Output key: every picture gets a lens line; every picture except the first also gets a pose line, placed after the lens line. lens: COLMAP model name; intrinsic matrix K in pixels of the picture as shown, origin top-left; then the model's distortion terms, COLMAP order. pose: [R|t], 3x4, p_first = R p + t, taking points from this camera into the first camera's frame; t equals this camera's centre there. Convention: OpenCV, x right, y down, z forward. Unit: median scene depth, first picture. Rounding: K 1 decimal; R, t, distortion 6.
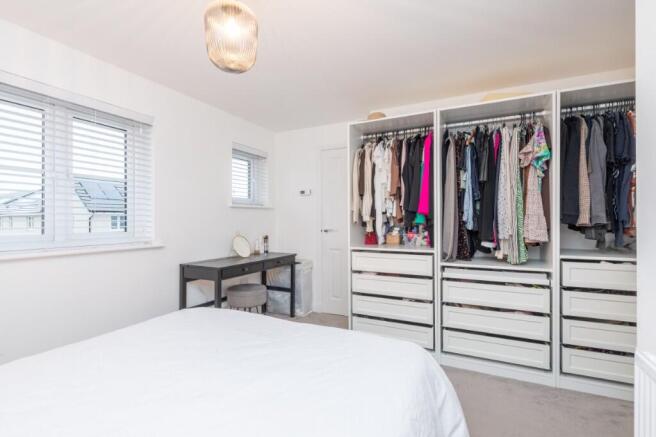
lens RADIAL K [[312.5, 0, 327.8], [0, 312.5, 222.0], [0, 0, 1]] dist [-0.002744, -0.001828]
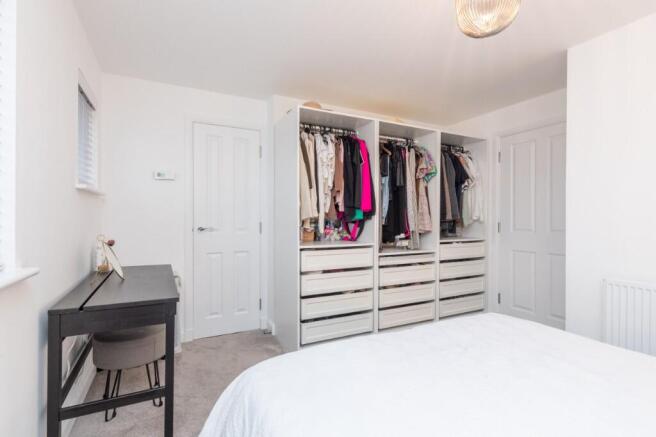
lens RADIAL K [[346.8, 0, 328.7], [0, 346.8, 212.9], [0, 0, 1]] dist [-0.032548, -0.000202]
pose [[0.566655, 0.013453, 0.823845, -0.701727], [-0.001116, 0.999878, -0.015561, 0.001148], [-0.823954, 0.007898, 0.566601, 0.376440]]
